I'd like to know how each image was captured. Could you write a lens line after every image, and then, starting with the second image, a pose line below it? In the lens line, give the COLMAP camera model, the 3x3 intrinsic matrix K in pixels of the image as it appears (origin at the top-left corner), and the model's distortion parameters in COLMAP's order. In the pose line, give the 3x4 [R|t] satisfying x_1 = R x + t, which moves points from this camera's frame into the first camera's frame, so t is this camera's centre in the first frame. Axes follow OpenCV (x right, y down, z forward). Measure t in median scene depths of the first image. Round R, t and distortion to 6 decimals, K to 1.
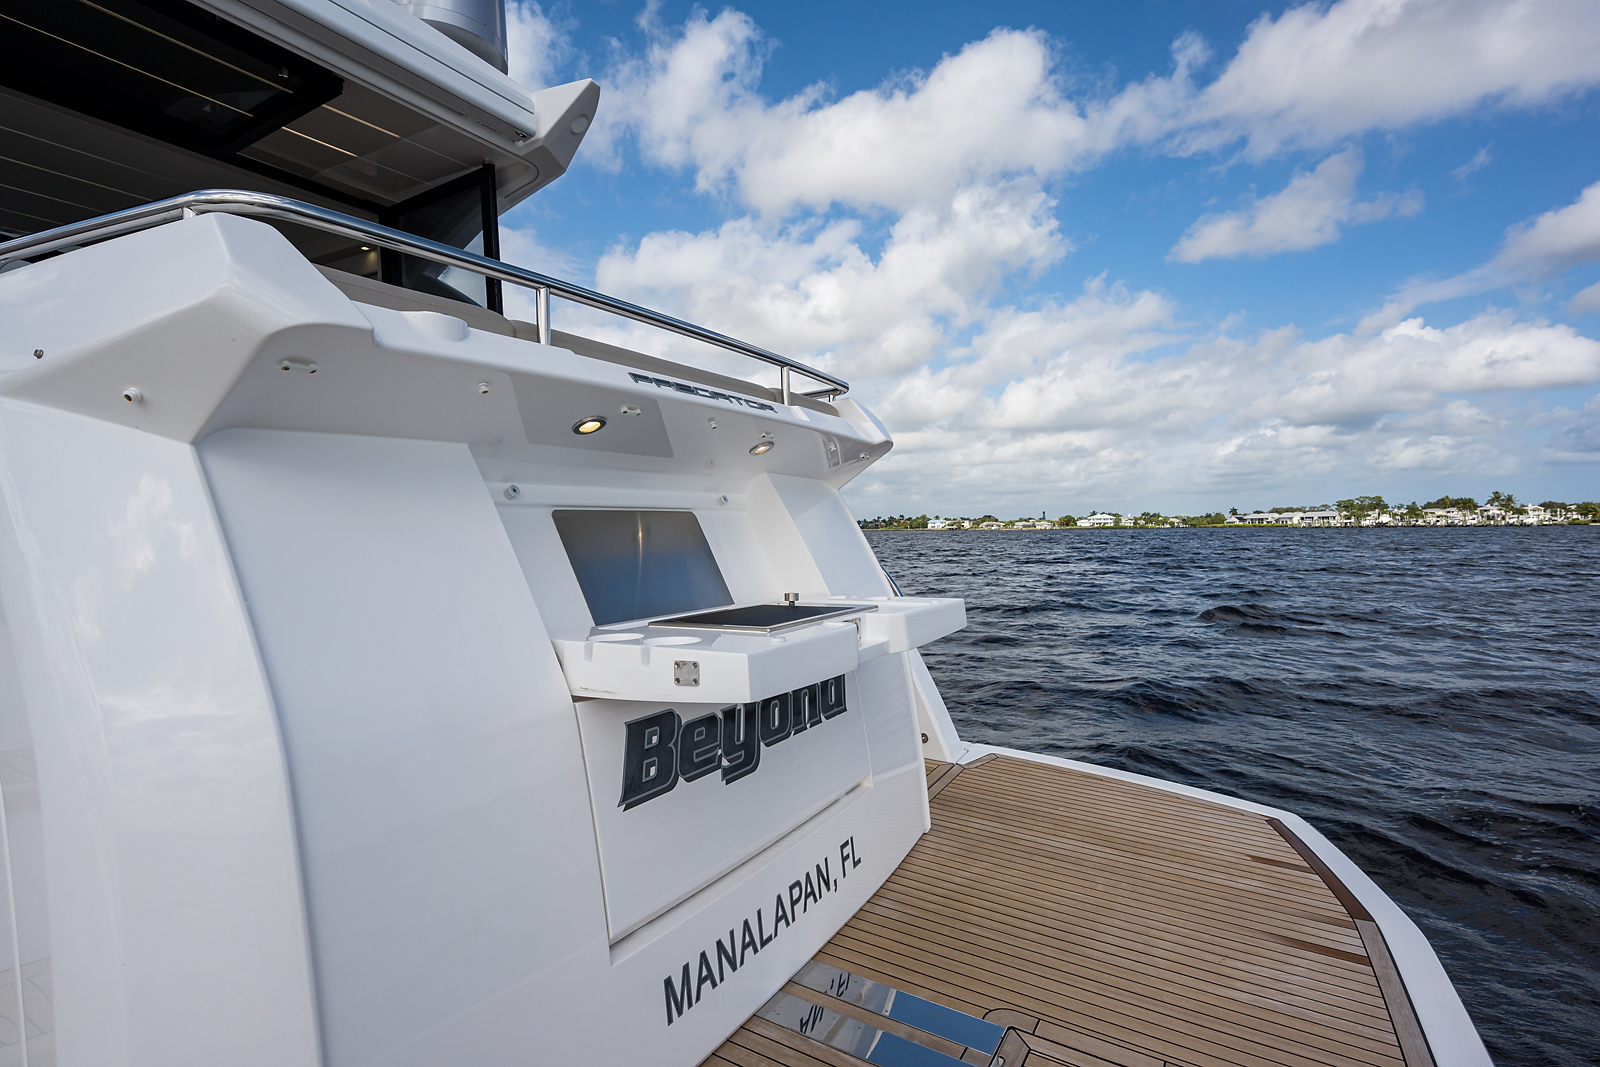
lens RADIAL K [[804.0, 0, 797.1], [0, 804.0, 536.3], [0, 0, 1]] dist [-0.001582, 0.000222]
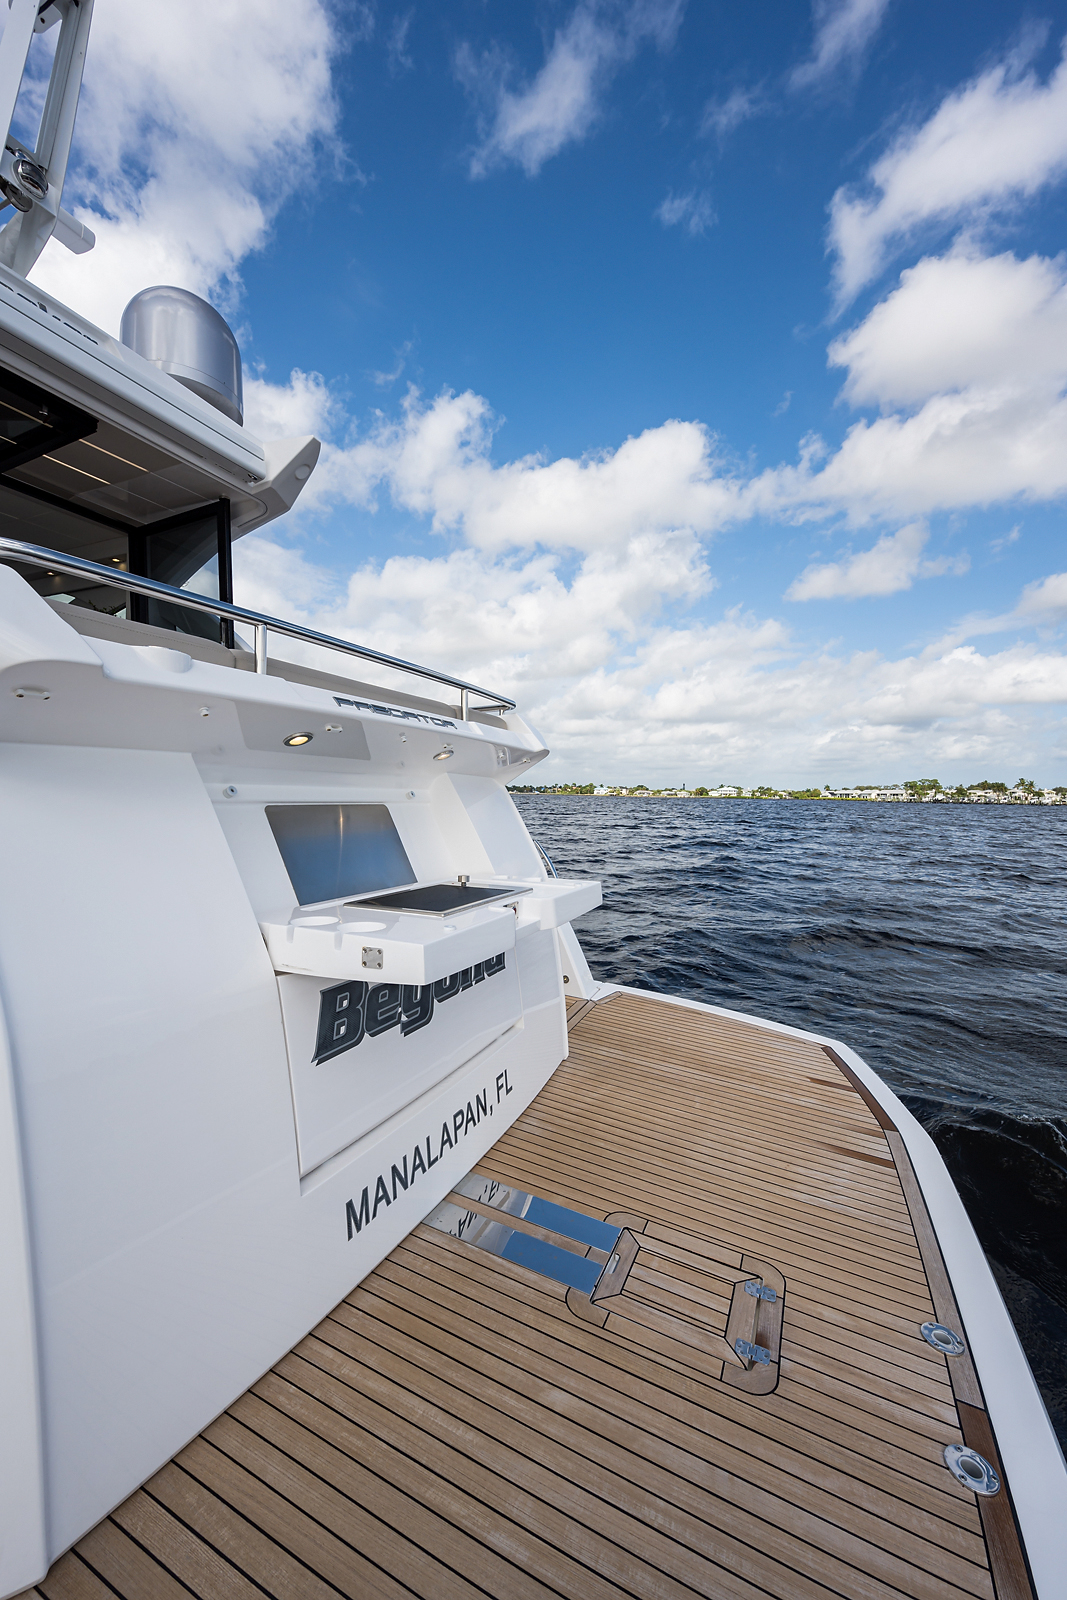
lens RADIAL K [[630.5, 0, 525.4], [0, 630.5, 808.3], [0, 0, 1]] dist [-0.000475, 0.000003]
pose [[0.995870, 0.033838, 0.084245, 0.002551], [-0.034766, 0.999350, 0.009584, -0.049175], [-0.083866, -0.012473, 0.996399, 0.030243]]
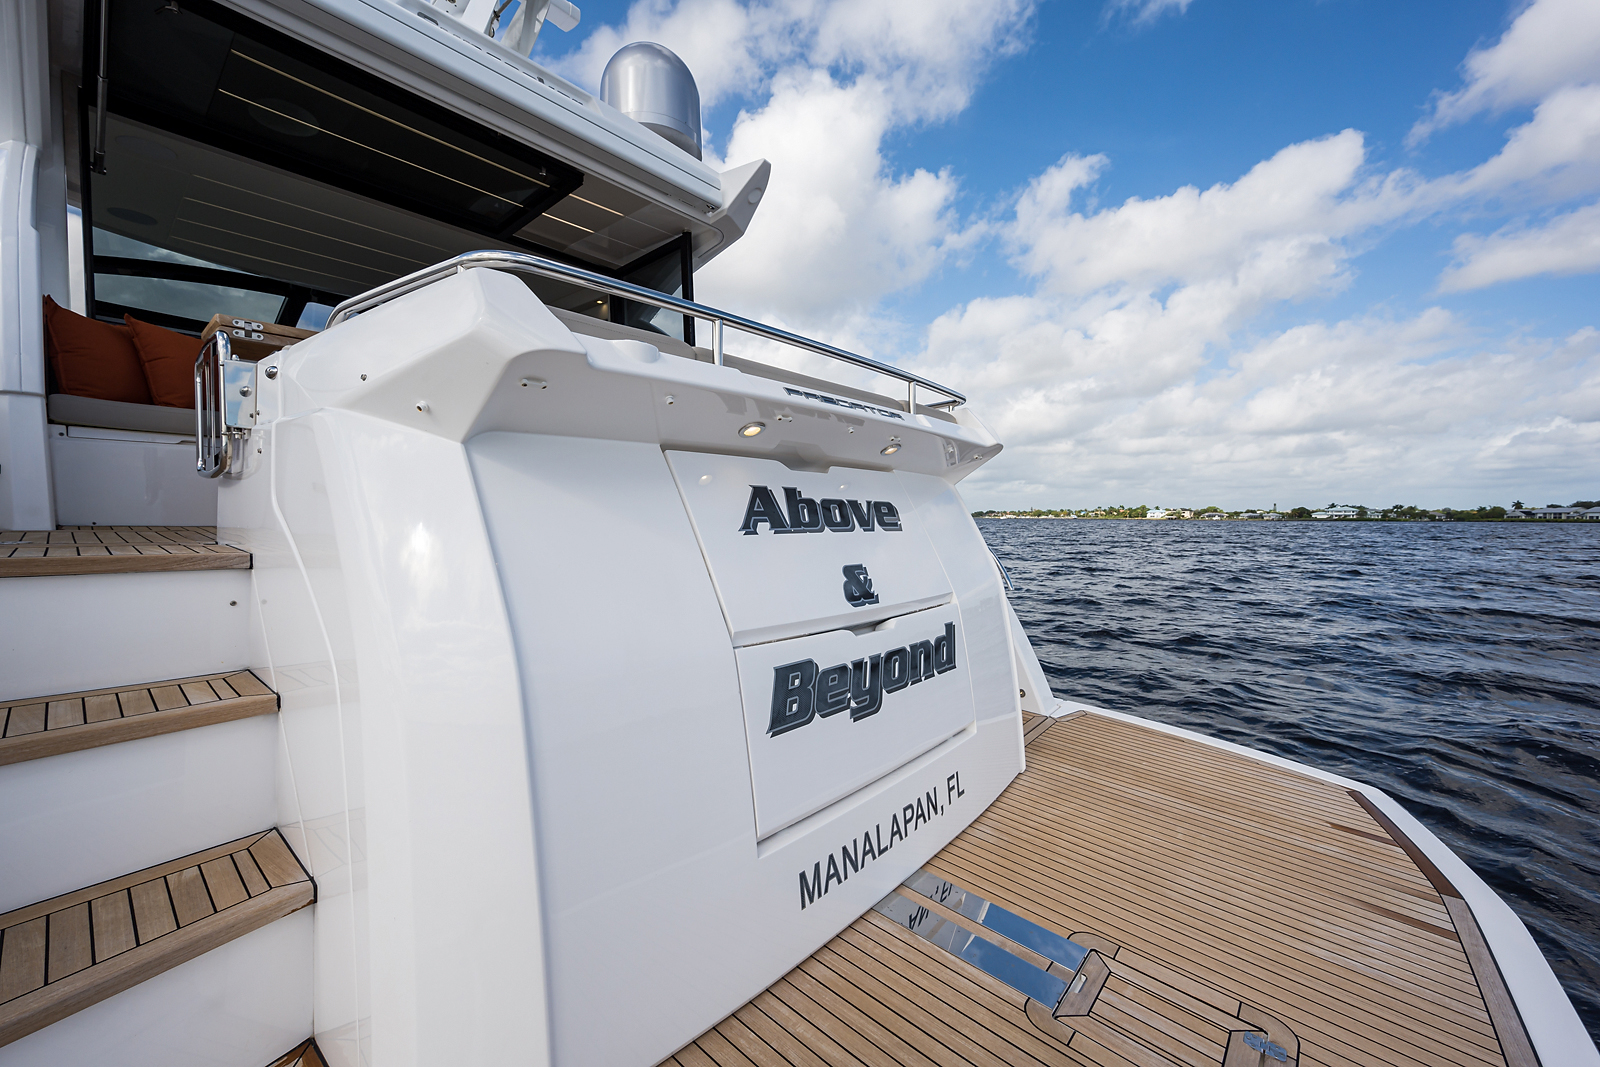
lens RADIAL K [[628.0, 0, 799.8], [0, 628.0, 539.0], [0, 0, 1]] dist [0.000969, 0.000235]
pose [[0.981843, 0.028119, -0.187599, 0.003317], [-0.022979, 0.999300, 0.029515, 0.001323], [0.188298, -0.024668, 0.981802, 0.040644]]
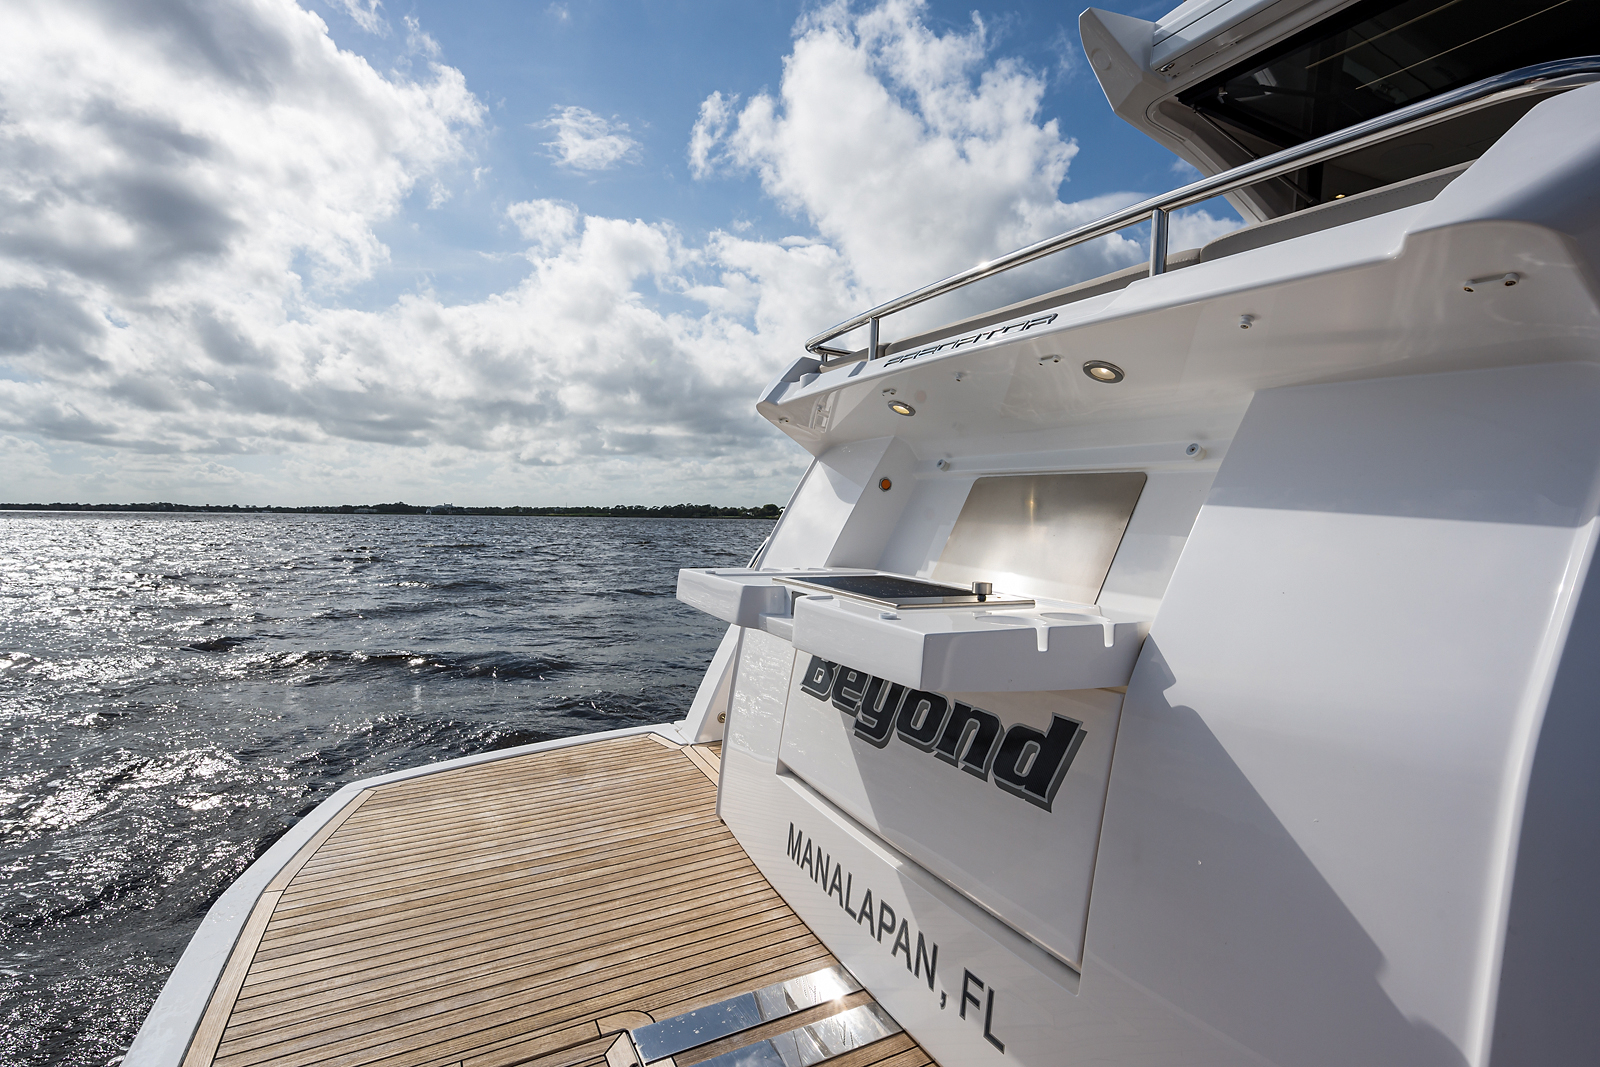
lens RADIAL K [[813.3, 0, 797.3], [0, 813.3, 498.6], [0, 0, 1]] dist [0.000391, 0.000400]
pose [[-0.554766, -0.003334, -0.832000, 0.785850], [-0.021398, 0.999718, 0.010262, -0.013363], [0.831731, 0.023496, -0.554681, 1.404711]]
